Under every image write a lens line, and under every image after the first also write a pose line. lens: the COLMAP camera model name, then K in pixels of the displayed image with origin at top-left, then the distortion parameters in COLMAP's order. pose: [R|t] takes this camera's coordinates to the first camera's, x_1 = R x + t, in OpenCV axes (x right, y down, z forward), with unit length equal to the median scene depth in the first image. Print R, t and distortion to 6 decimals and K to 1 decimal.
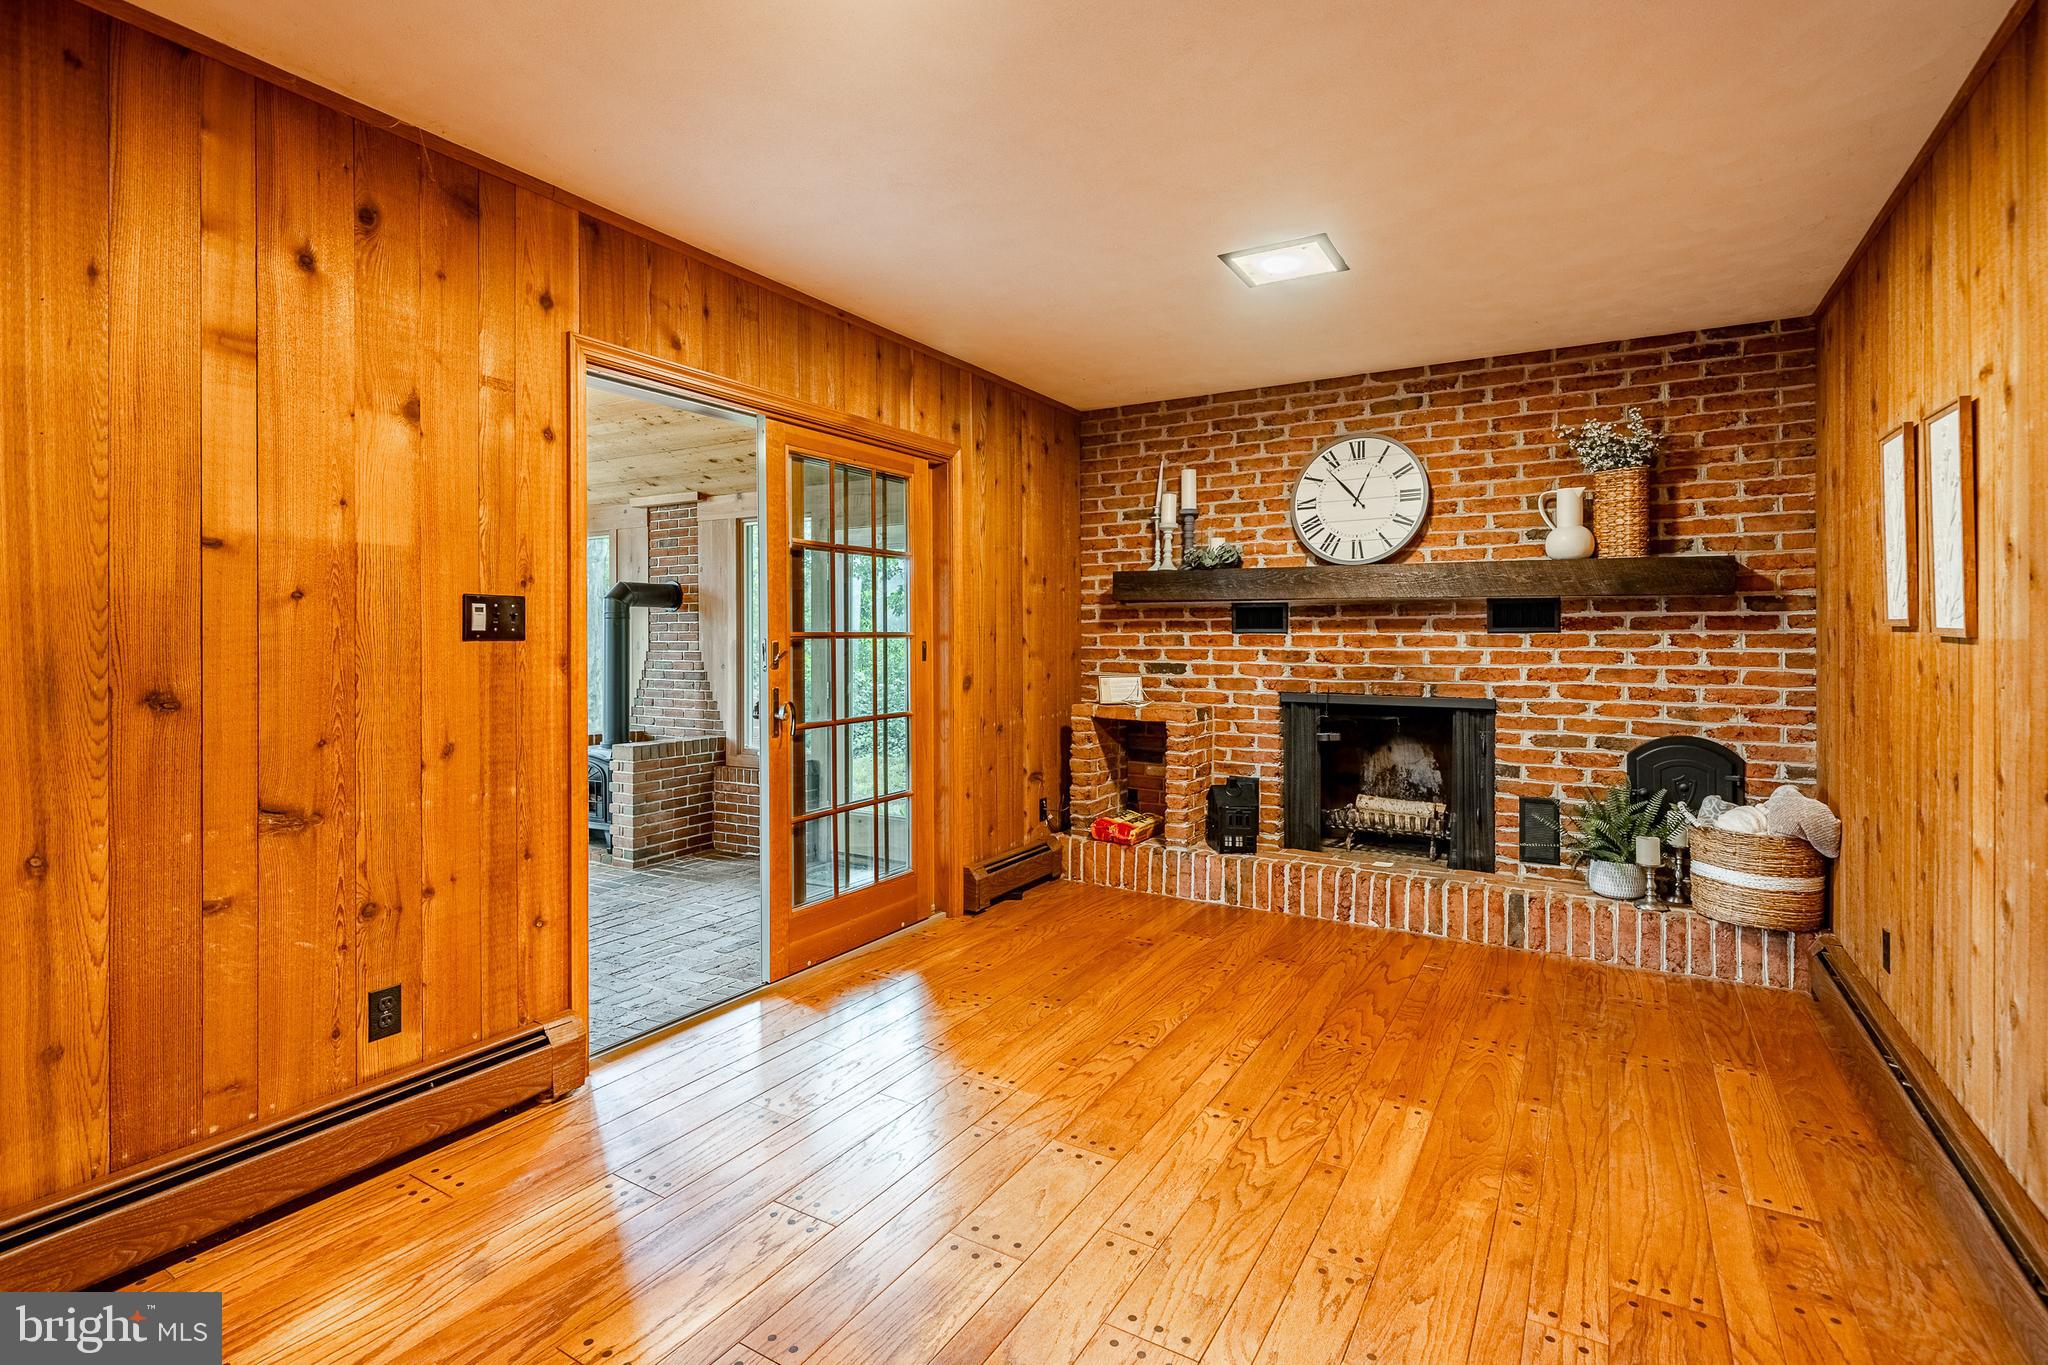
lens RADIAL K [[990.8, 0, 1005.2], [0, 990.8, 623.0], [0, 0, 1]] dist [-0.000225, 0.000377]
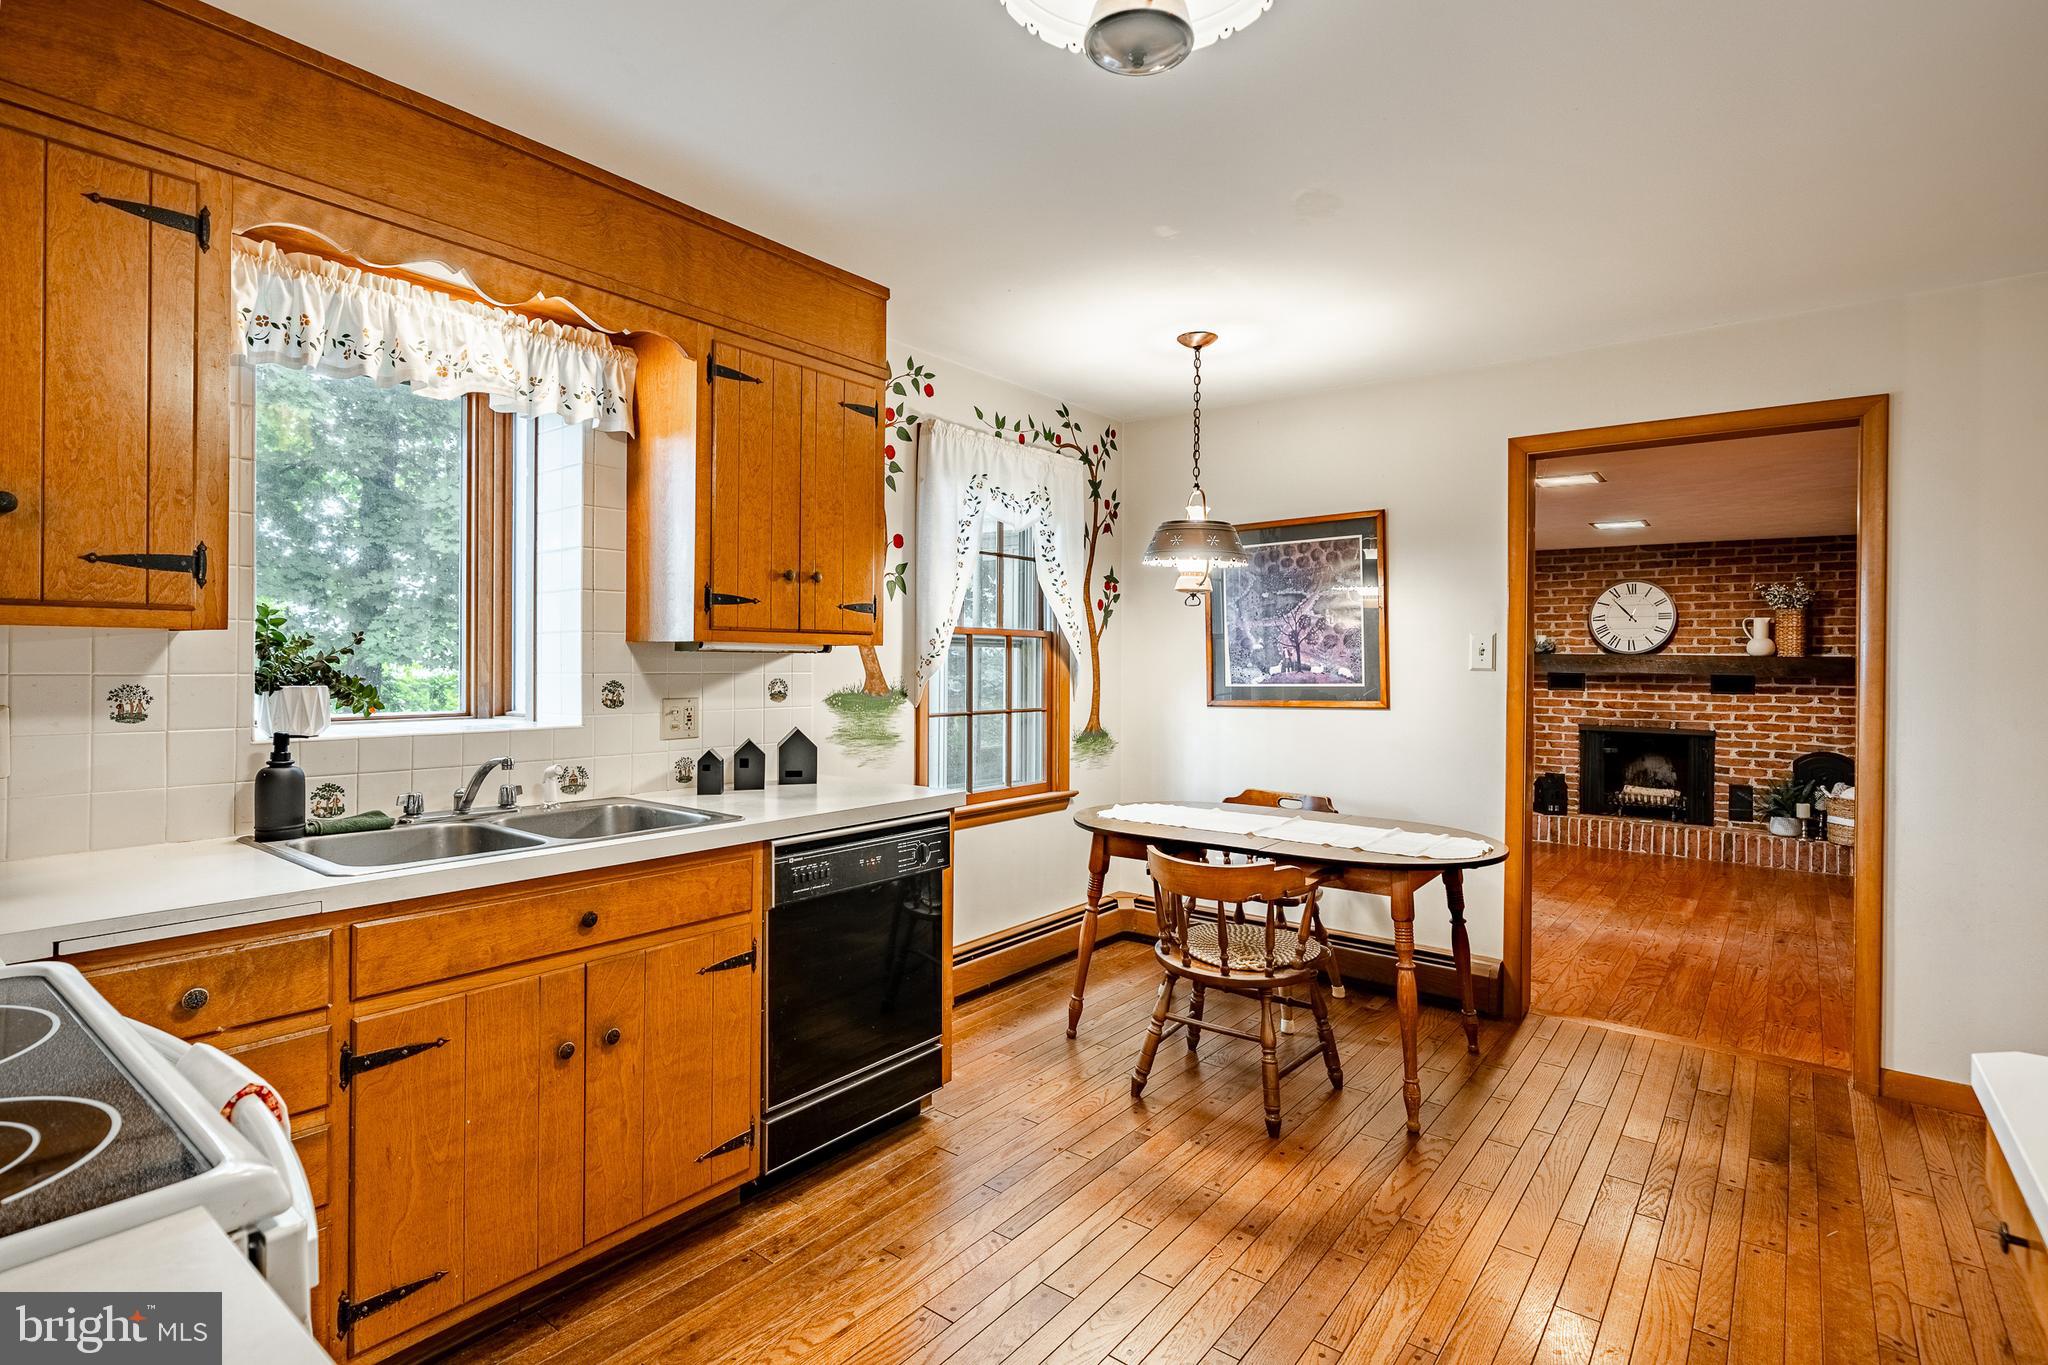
lens RADIAL K [[990.8, 0, 1021.6], [0, 990.8, 655.4], [0, 0, 1]] dist [-0.000225, 0.000377]
pose [[0.993434, 0.008888, -0.114062, -0.555361], [-0.008013, 0.999935, 0.008131, -0.064517], [0.114126, -0.007164, 0.993440, -0.936418]]
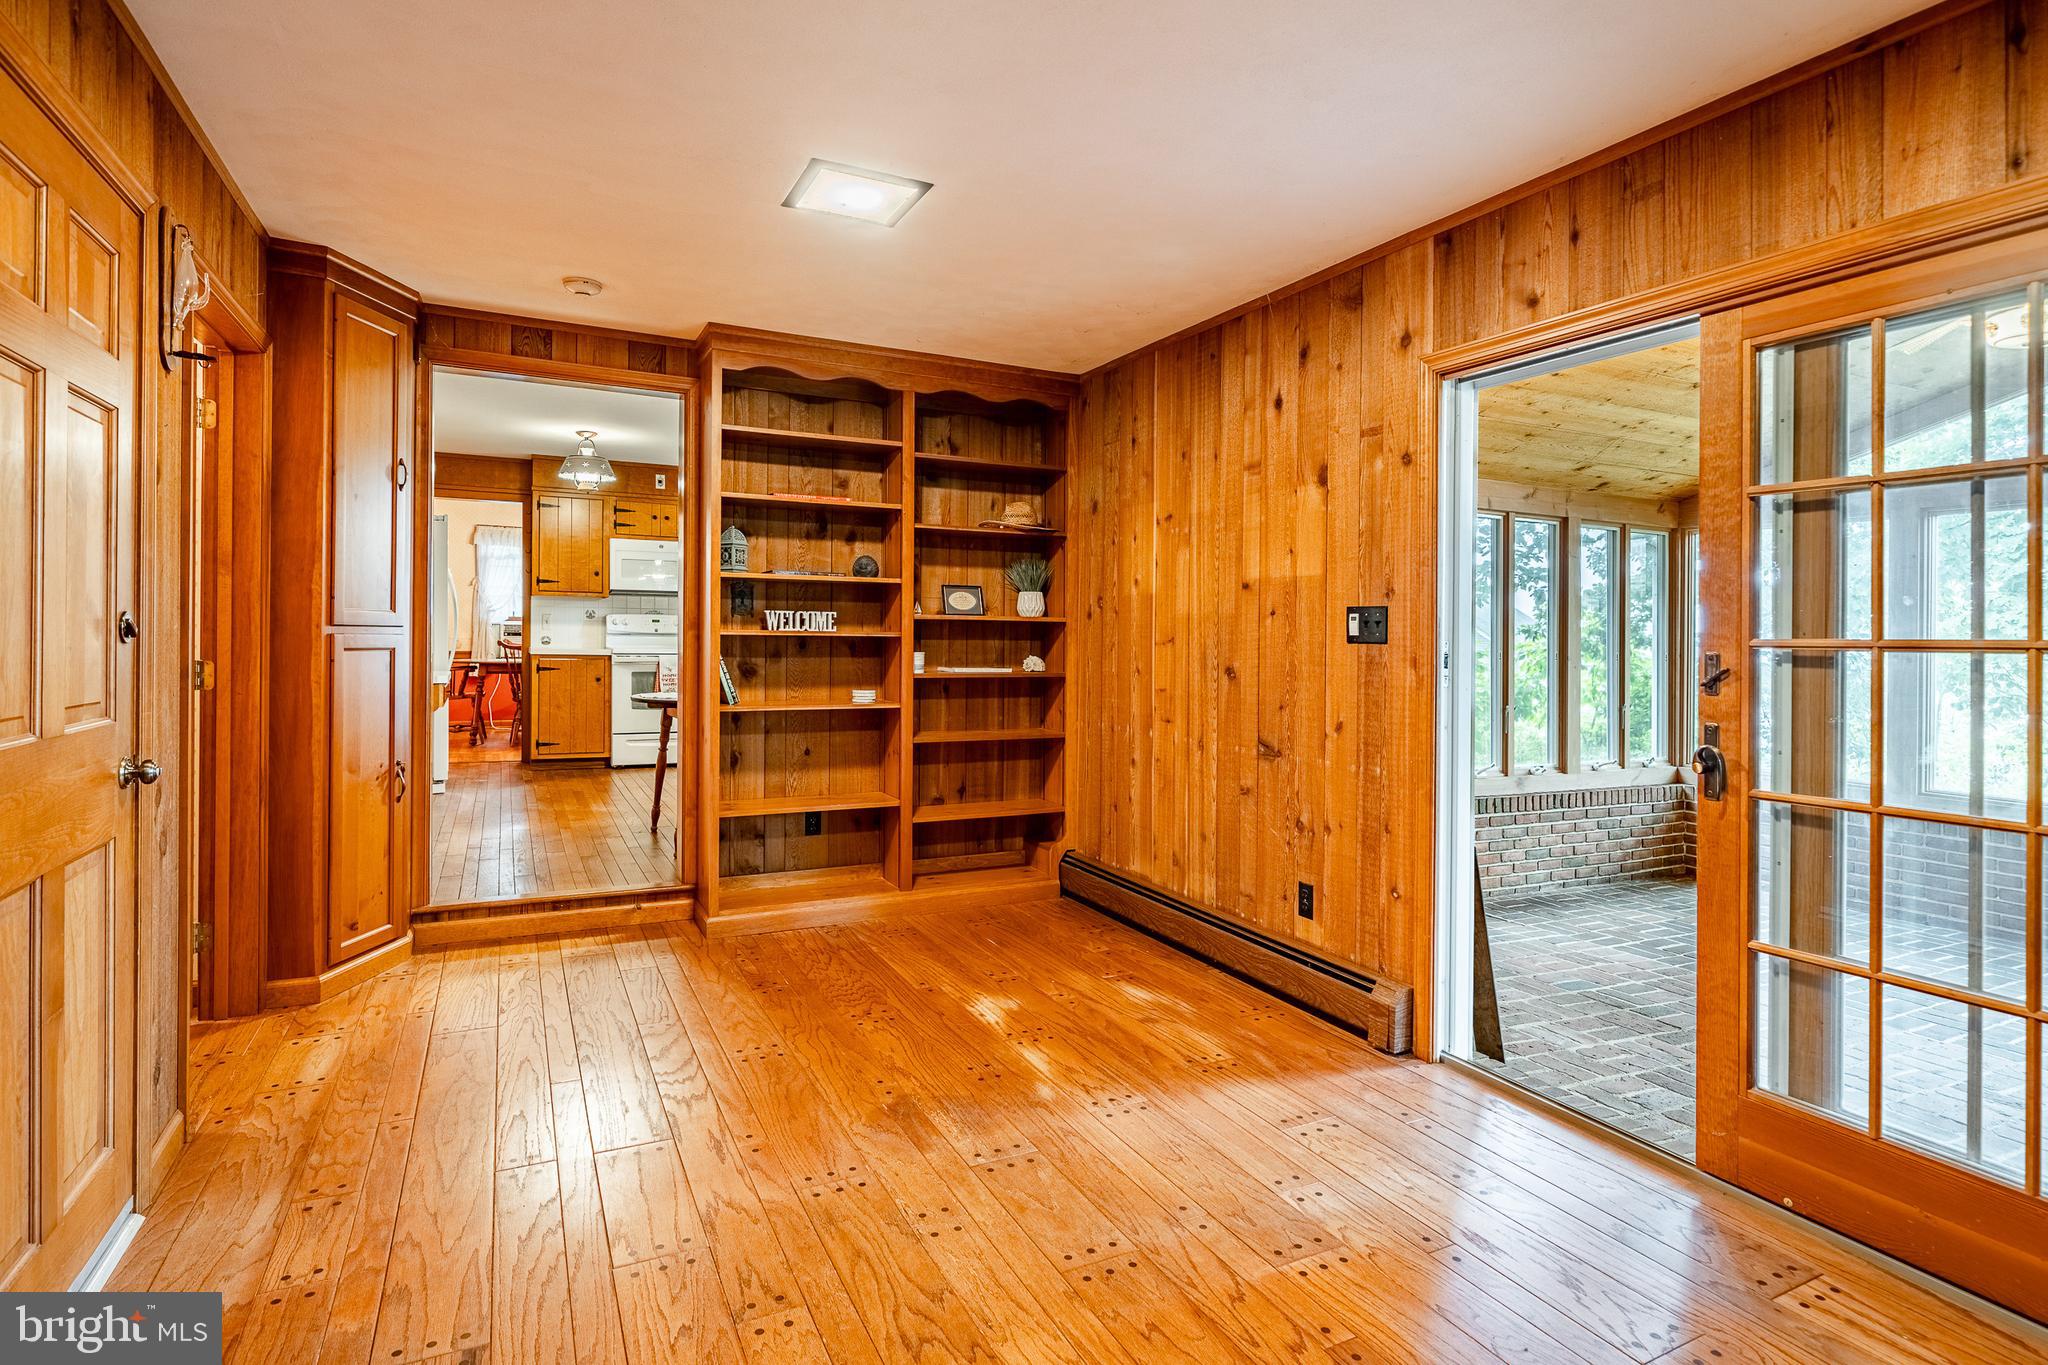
lens RADIAL K [[1052.1, 0, 1017.8], [0, 1052.1, 633.0], [0, 0, 1]] dist [-0.000434, 0.000293]
pose [[-0.534670, -0.008798, -0.845015, 0.476876], [-0.001694, 0.999955, -0.009340, 0.010444], [0.845059, -0.003562, -0.534661, 0.782465]]
